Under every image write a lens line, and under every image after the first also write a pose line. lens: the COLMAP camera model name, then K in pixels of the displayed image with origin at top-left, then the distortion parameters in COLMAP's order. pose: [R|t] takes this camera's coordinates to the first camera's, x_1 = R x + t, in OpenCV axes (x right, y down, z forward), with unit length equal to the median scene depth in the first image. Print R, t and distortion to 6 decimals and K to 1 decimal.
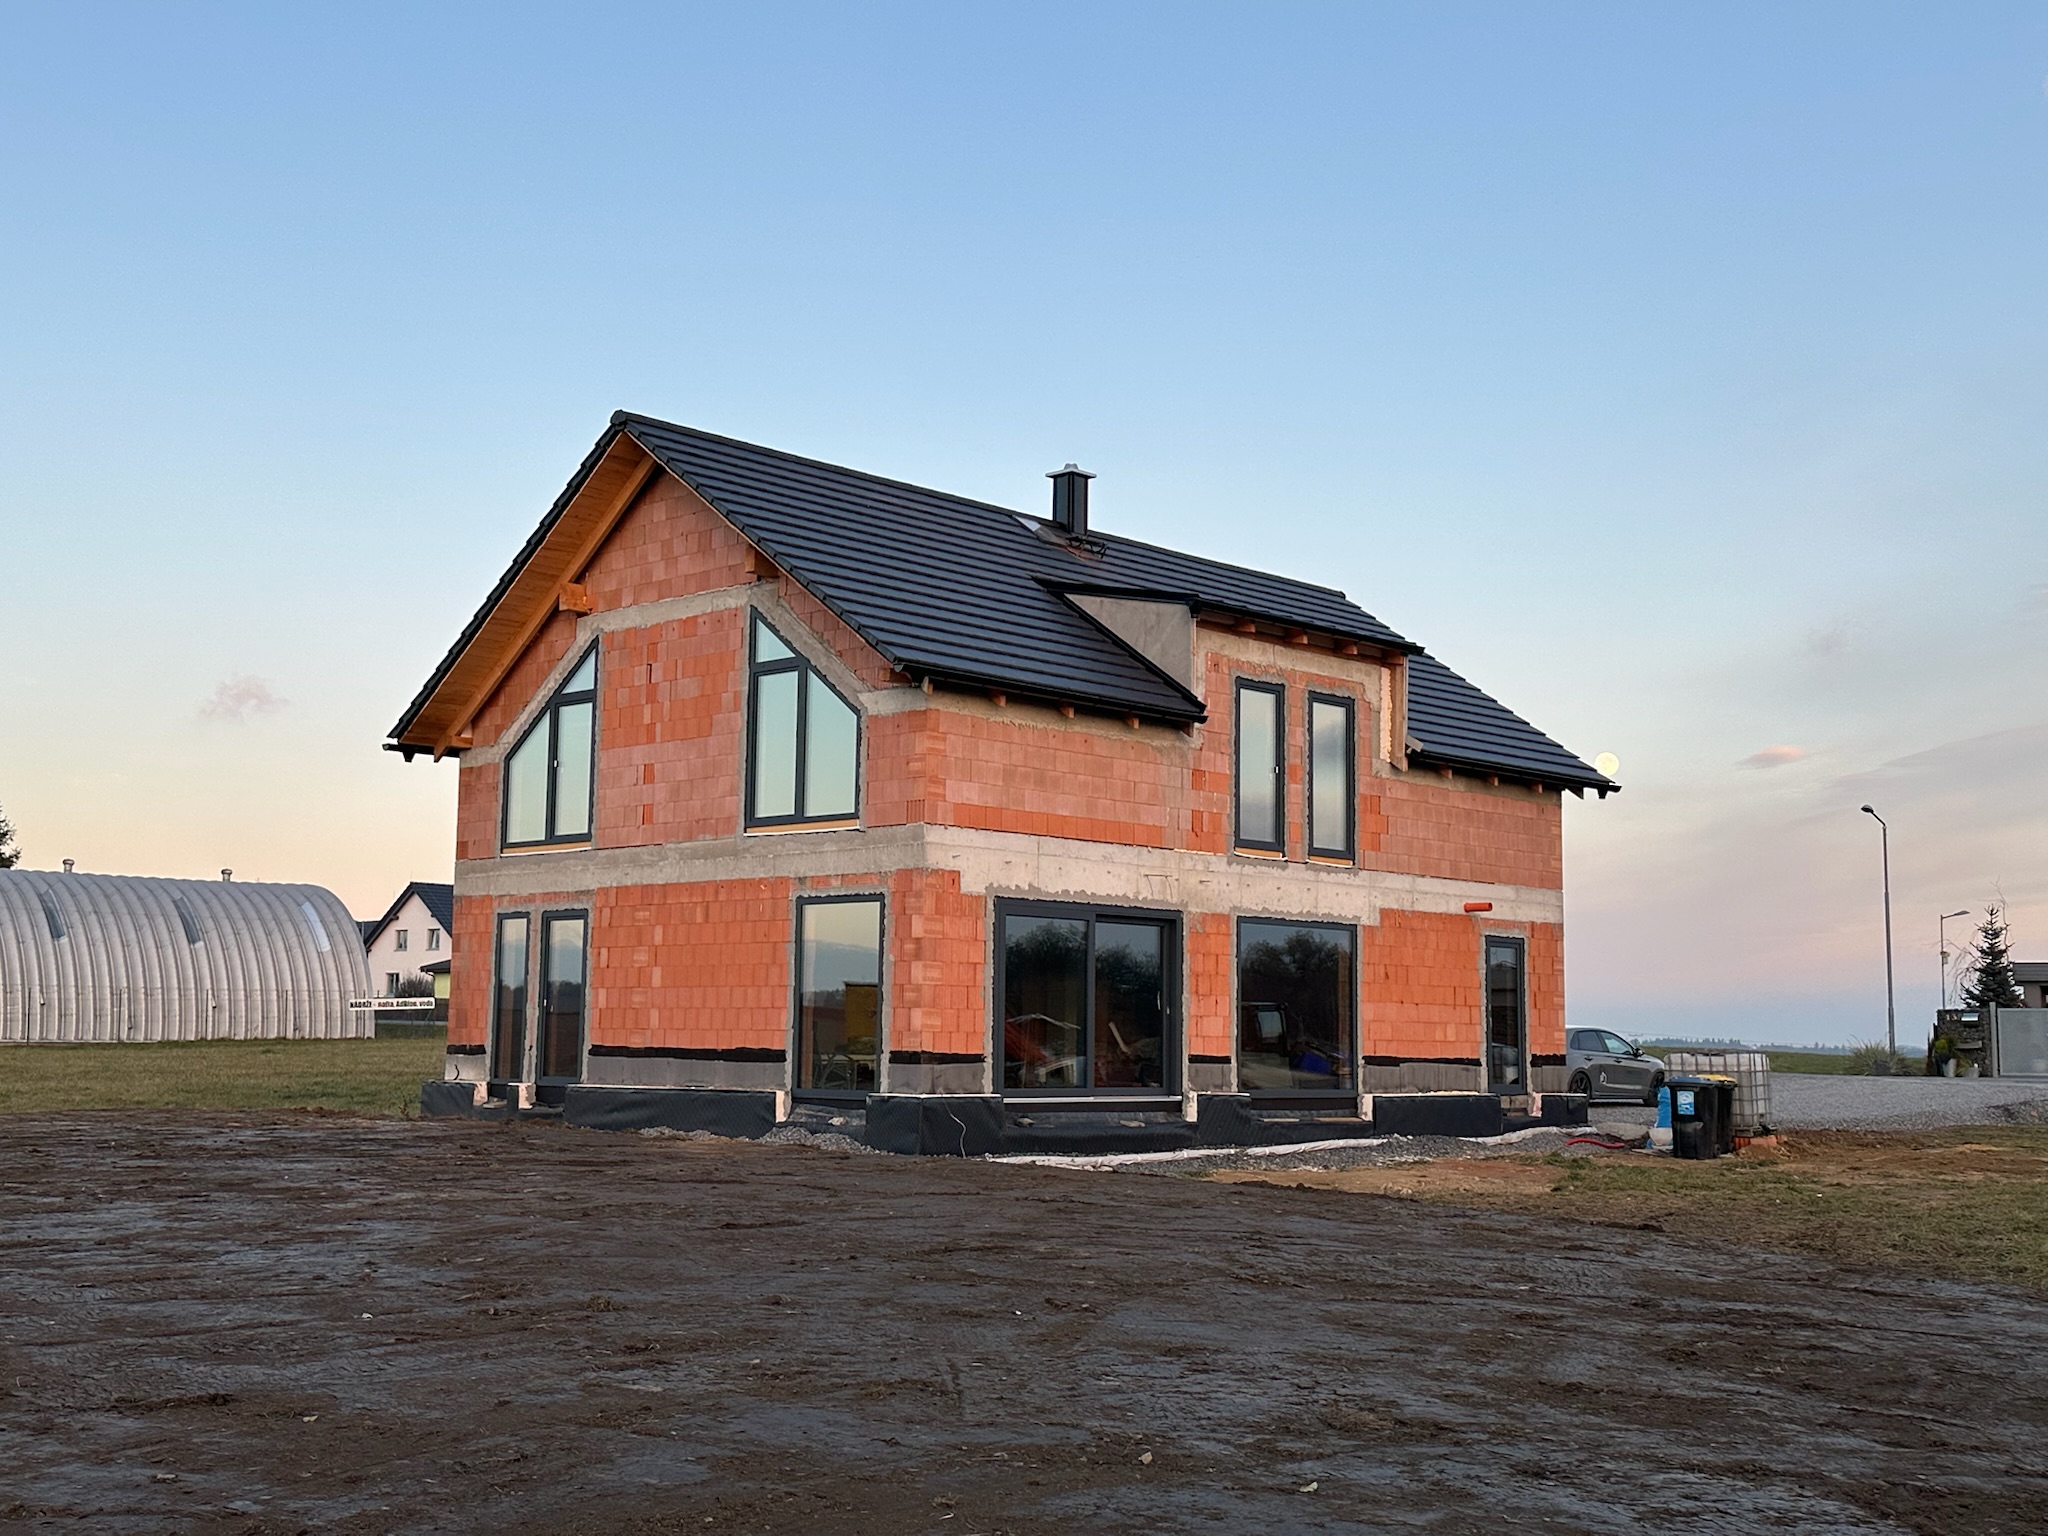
lens RADIAL K [[2350.8, 0, 1024.0], [0, 2350.8, 768.0], [0, 0, 1]] dist [0.114725, 0.007953]
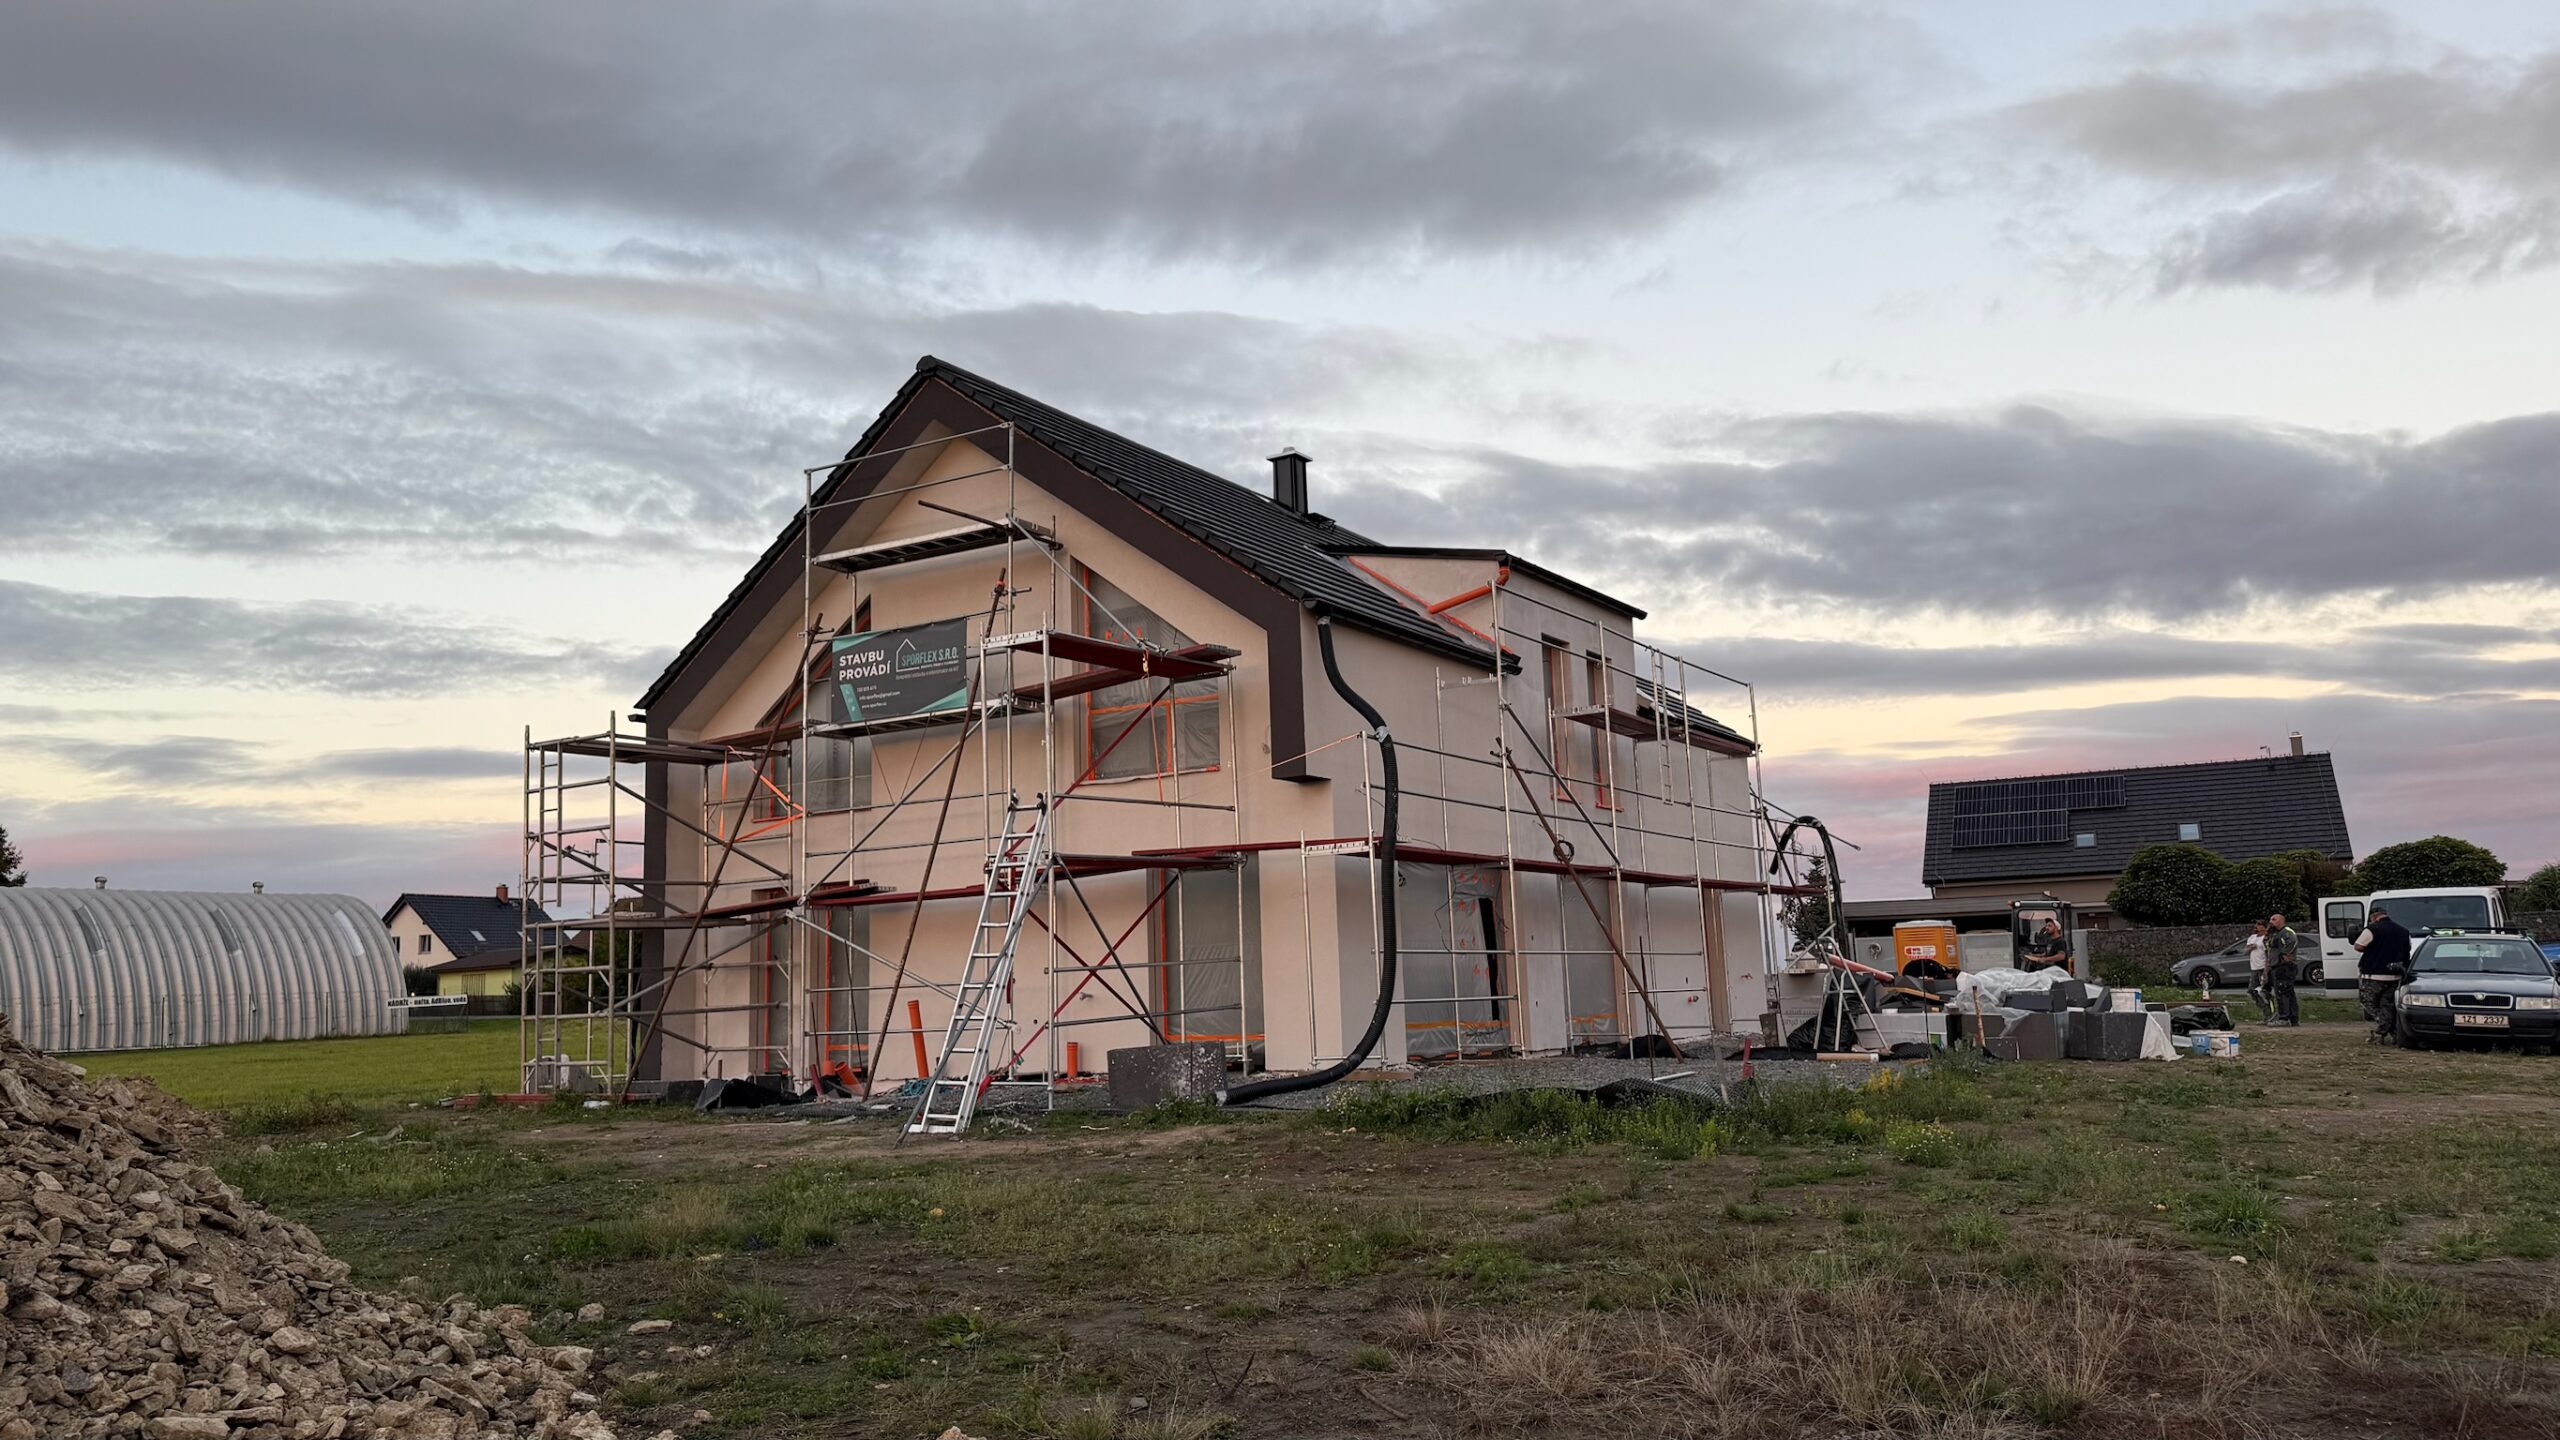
lens RADIAL K [[1807.8, 0, 1280.0], [0, 1807.8, 720.0], [0, 0, 1]] dist [-0.001684, -0.000977]
pose [[0.972196, -0.014009, 0.233751, -0.081544], [0.023228, 0.999055, -0.036732, 0.010588], [-0.233015, 0.041140, 0.971602, 0.104018]]
